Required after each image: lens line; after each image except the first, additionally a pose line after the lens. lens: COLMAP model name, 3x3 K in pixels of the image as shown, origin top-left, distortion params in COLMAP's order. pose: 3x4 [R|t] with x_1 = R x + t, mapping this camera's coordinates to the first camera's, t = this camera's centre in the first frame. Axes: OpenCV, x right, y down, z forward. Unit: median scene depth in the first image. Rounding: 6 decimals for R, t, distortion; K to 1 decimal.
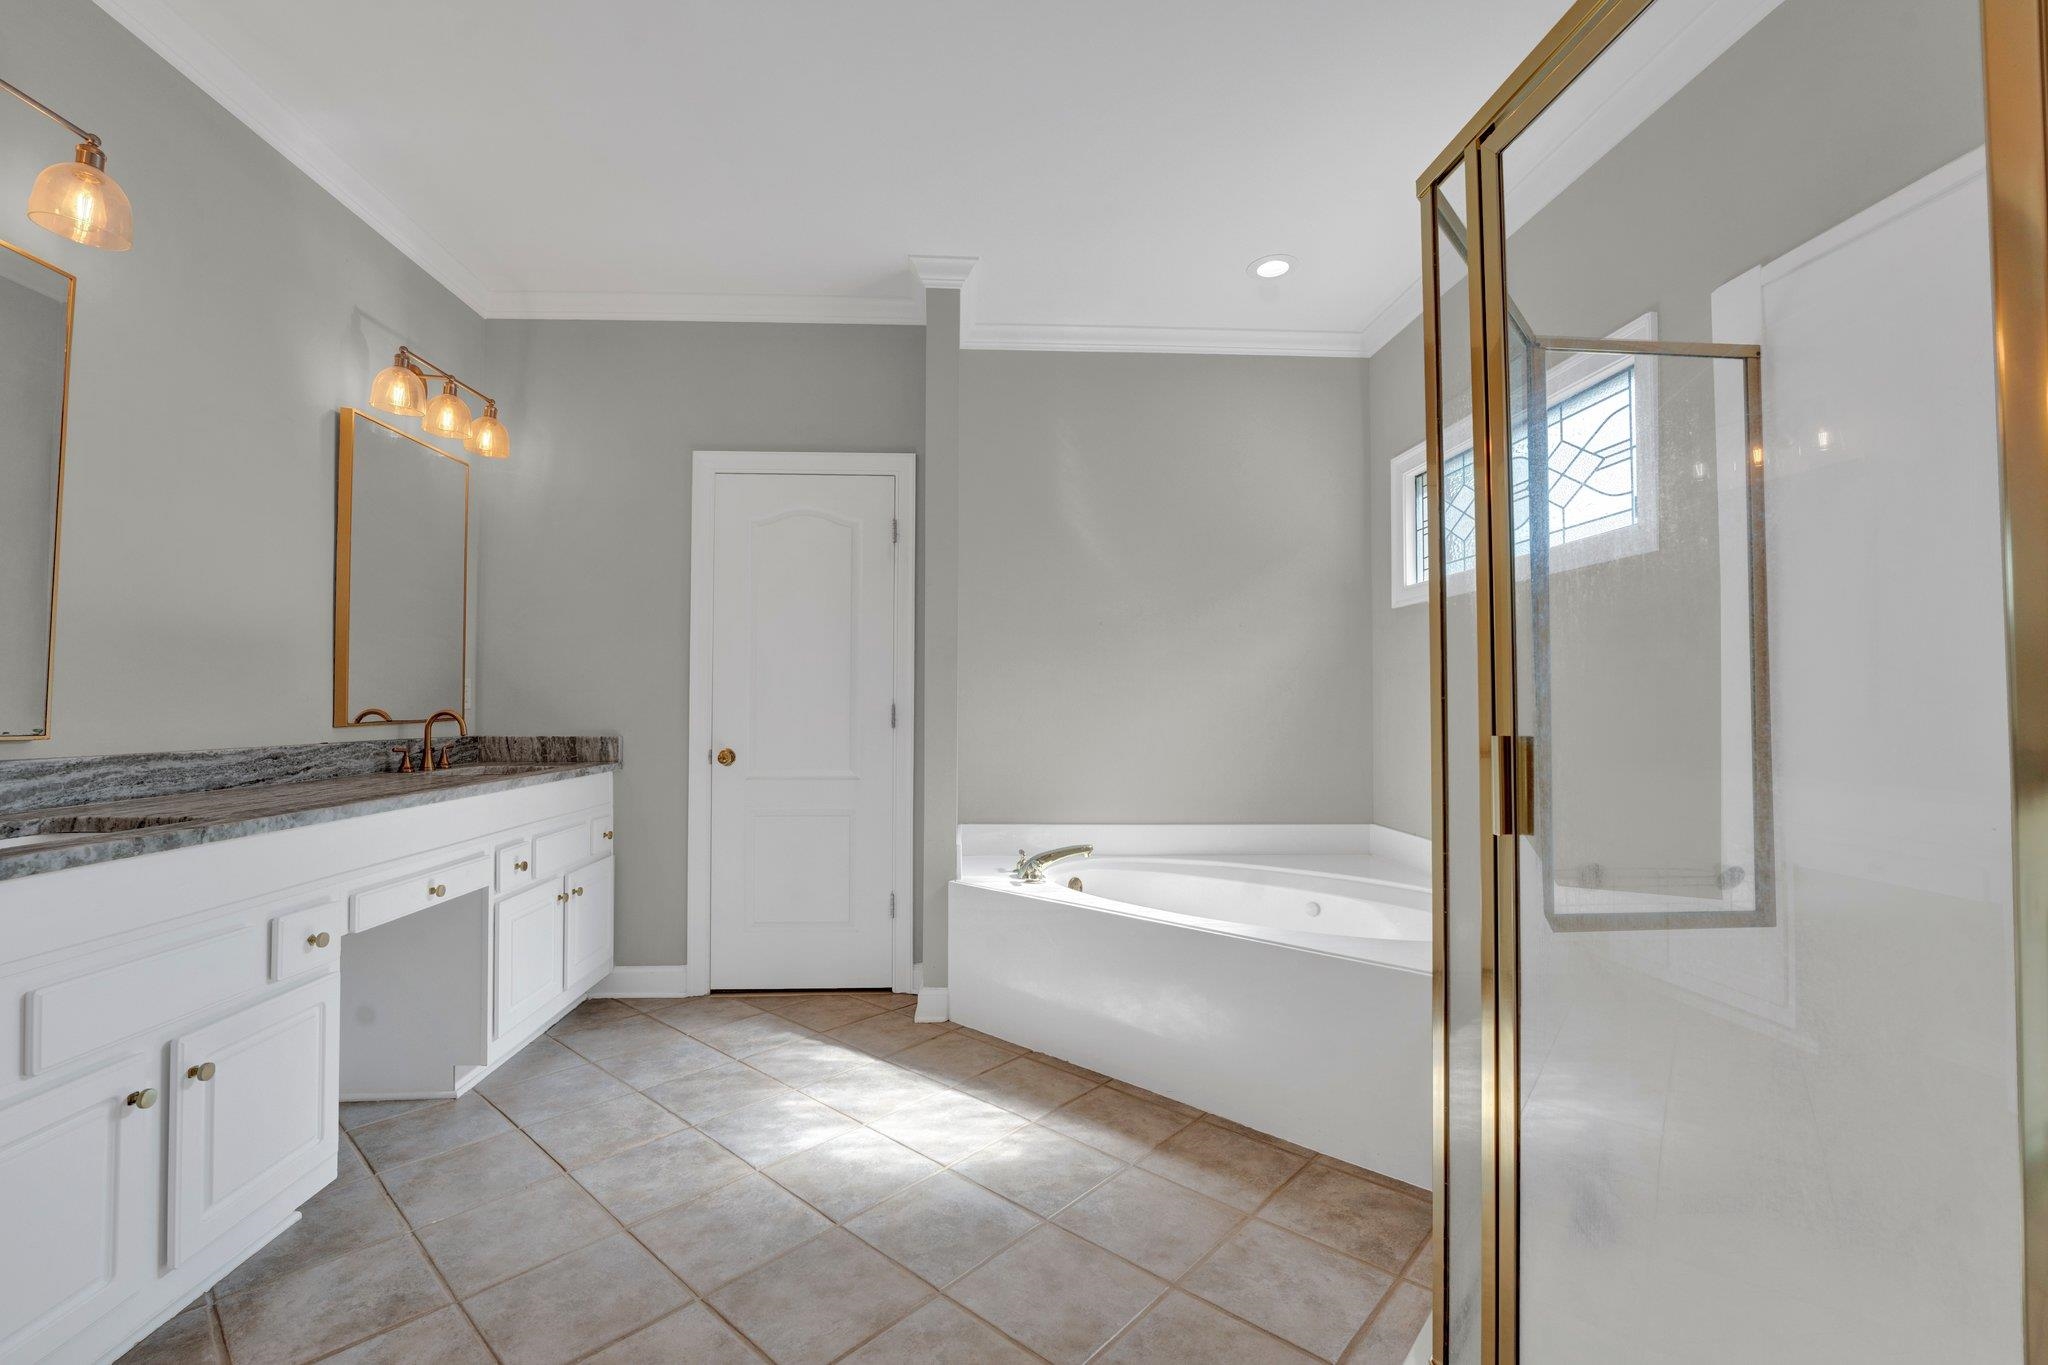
lens RADIAL K [[883.7, 0, 1005.4], [0, 883.7, 685.9], [0, 0, 1]] dist [-0.021090, 0.001934]
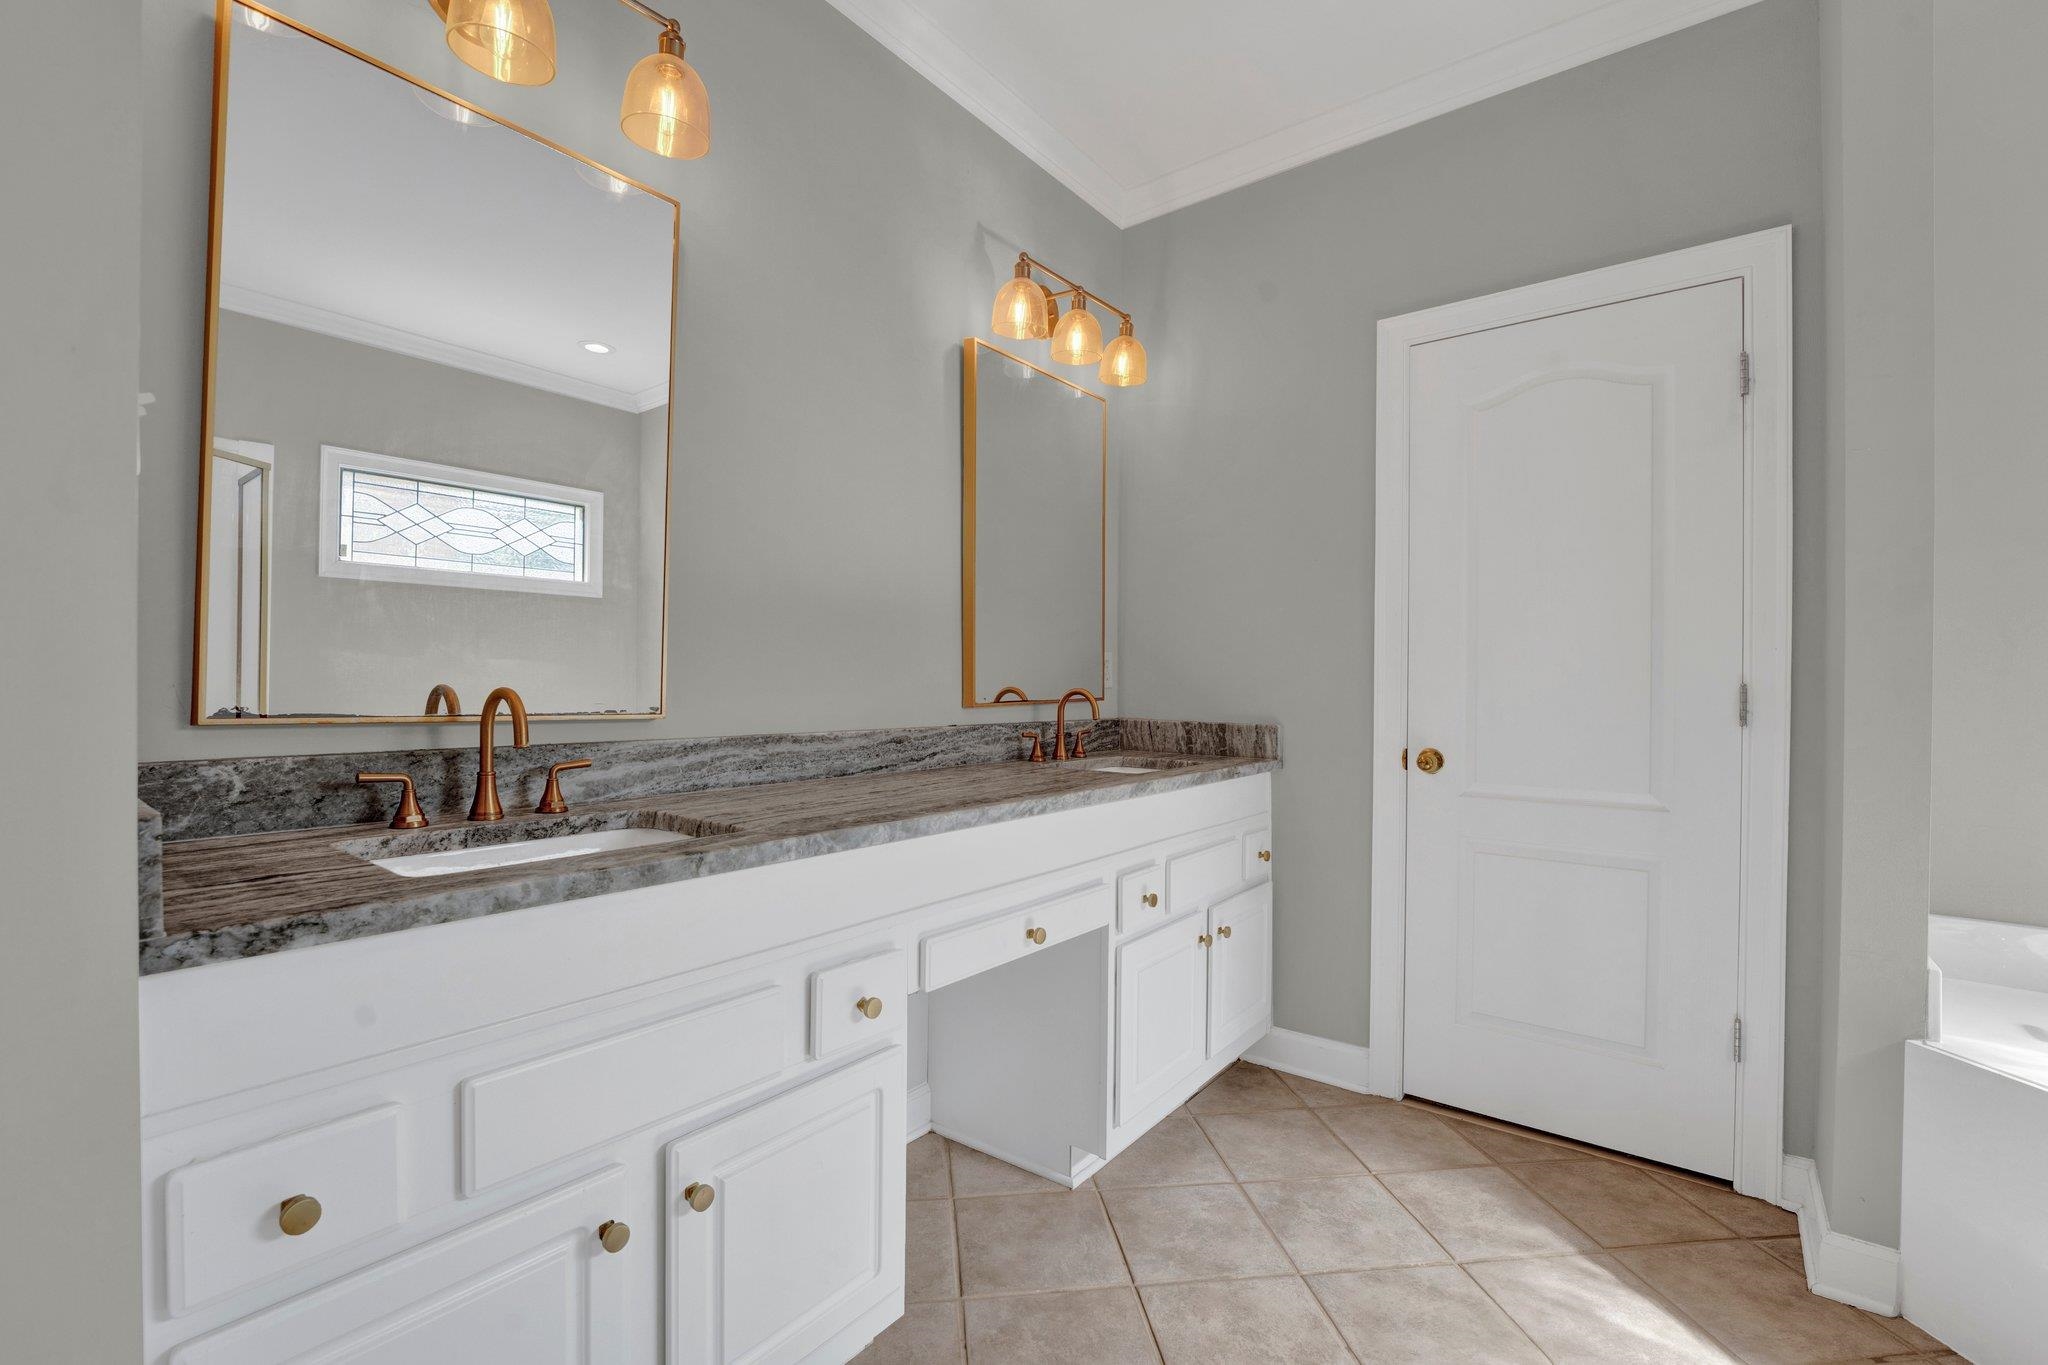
lens RADIAL K [[883.7, 0, 1009.3], [0, 883.7, 686.4], [0, 0, 1]] dist [-0.021090, 0.001934]
pose [[0.754791, 0.005853, -0.655939, -0.153602], [0.009468, 0.999759, 0.019816, 0.009070], [0.655897, -0.021168, 0.754554, 0.365052]]
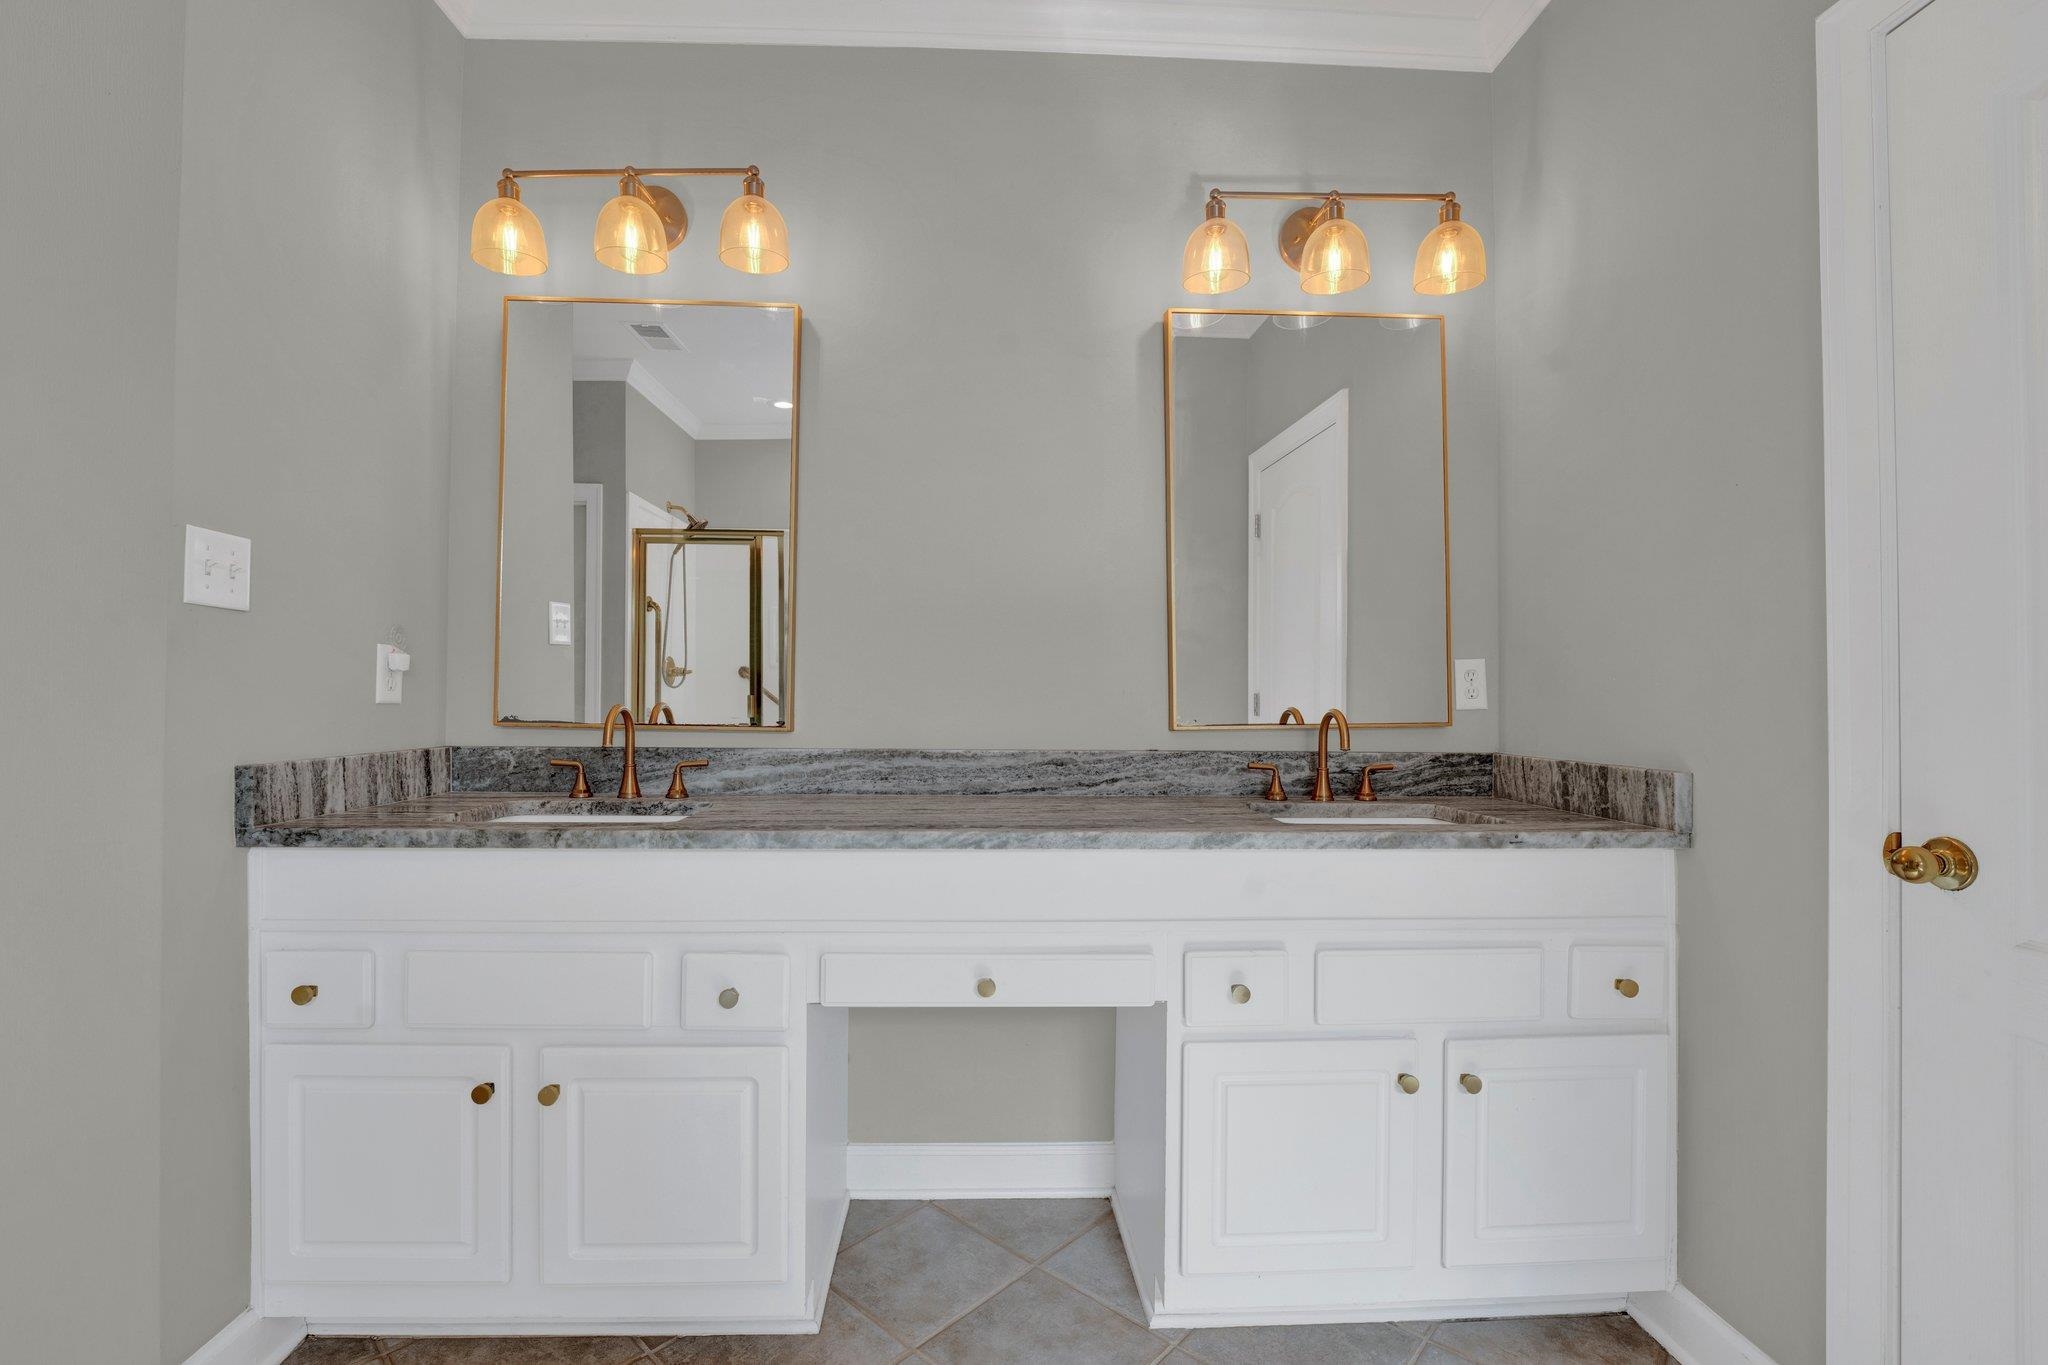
lens RADIAL K [[883.7, 0, 994.7], [0, 883.7, 686.9], [0, 0, 1]] dist [-0.021090, 0.001934]
pose [[-0.002041, -0.017049, -0.999853, 0.008097], [0.017300, 0.999704, -0.017082, 0.020048], [0.999848, -0.017332, -0.001745, 0.855322]]
